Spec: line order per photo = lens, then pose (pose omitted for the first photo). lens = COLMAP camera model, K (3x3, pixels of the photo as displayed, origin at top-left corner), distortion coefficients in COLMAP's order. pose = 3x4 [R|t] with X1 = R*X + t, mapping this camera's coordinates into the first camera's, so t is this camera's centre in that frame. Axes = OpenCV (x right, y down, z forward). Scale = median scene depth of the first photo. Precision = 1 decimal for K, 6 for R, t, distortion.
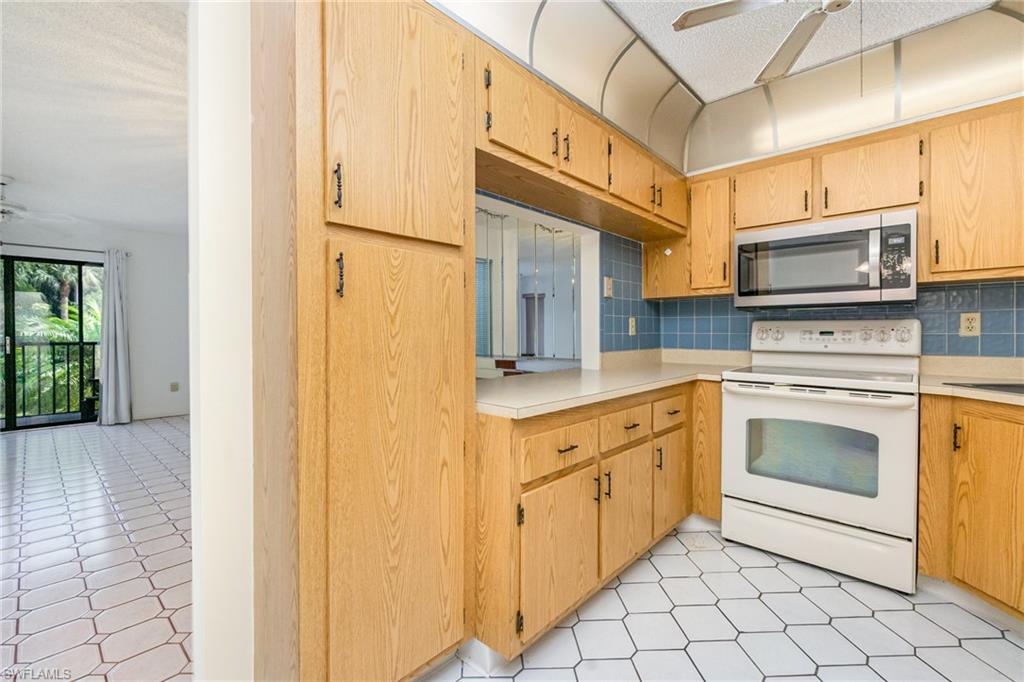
lens RADIAL K [[443.7, 0, 508.7], [0, 443.7, 336.0], [0, 0, 1]] dist [-0.001864, 0.000302]
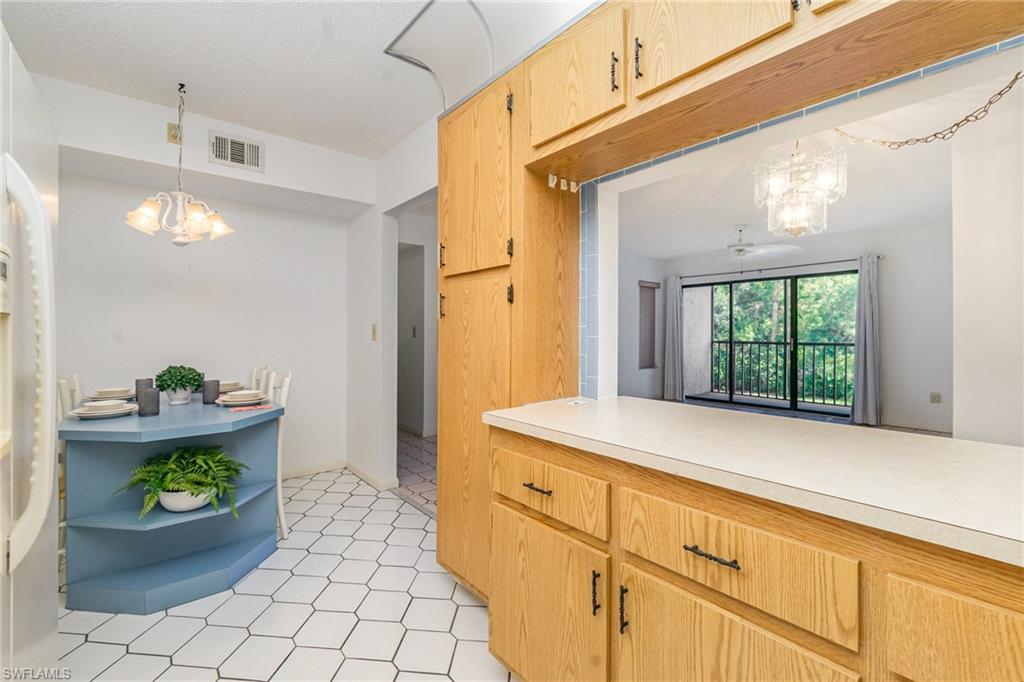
lens RADIAL K [[441.7, 0, 490.7], [0, 441.7, 329.6], [0, 0, 1]] dist [0.001362, 0.000233]
pose [[-0.161822, -0.005989, -0.986802, 0.879581], [-0.009935, 0.999941, -0.004440, -0.024758], [0.986770, 0.009085, -0.161872, 0.983402]]
